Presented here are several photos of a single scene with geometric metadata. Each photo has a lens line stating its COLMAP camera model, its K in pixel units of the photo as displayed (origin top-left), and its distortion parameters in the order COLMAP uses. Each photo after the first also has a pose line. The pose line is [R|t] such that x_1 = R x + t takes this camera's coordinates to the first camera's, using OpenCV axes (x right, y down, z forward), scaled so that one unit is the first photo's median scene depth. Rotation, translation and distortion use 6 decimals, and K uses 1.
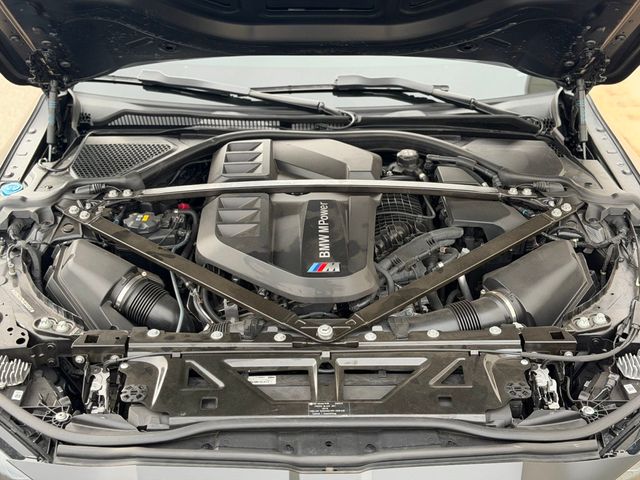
lens RADIAL K [[889.4, 0, 320.0], [0, 889.4, 239.5], [0, 0, 1]] dist [0.097458, 0.000000]
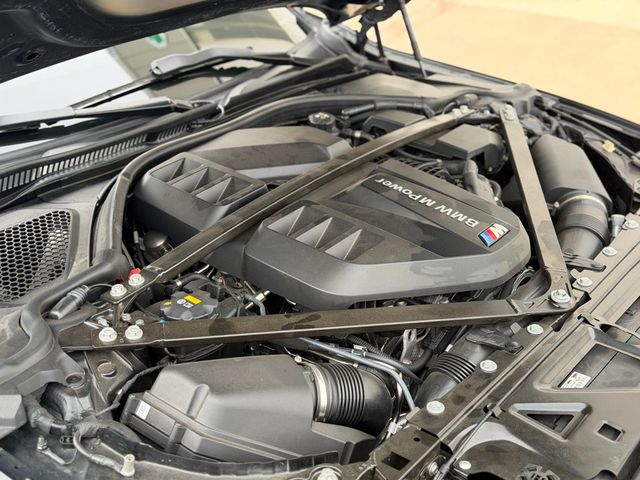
lens RADIAL K [[889.4, 0, 319.9], [0, 889.4, 240.5], [0, 0, 1]] dist [0.097458, 0.000000]
pose [[0.643031, -0.362302, 0.674721, -0.449768], [0.395833, 0.911446, 0.112174, -0.079888], [-0.655612, 0.194945, 0.729499, 0.410389]]
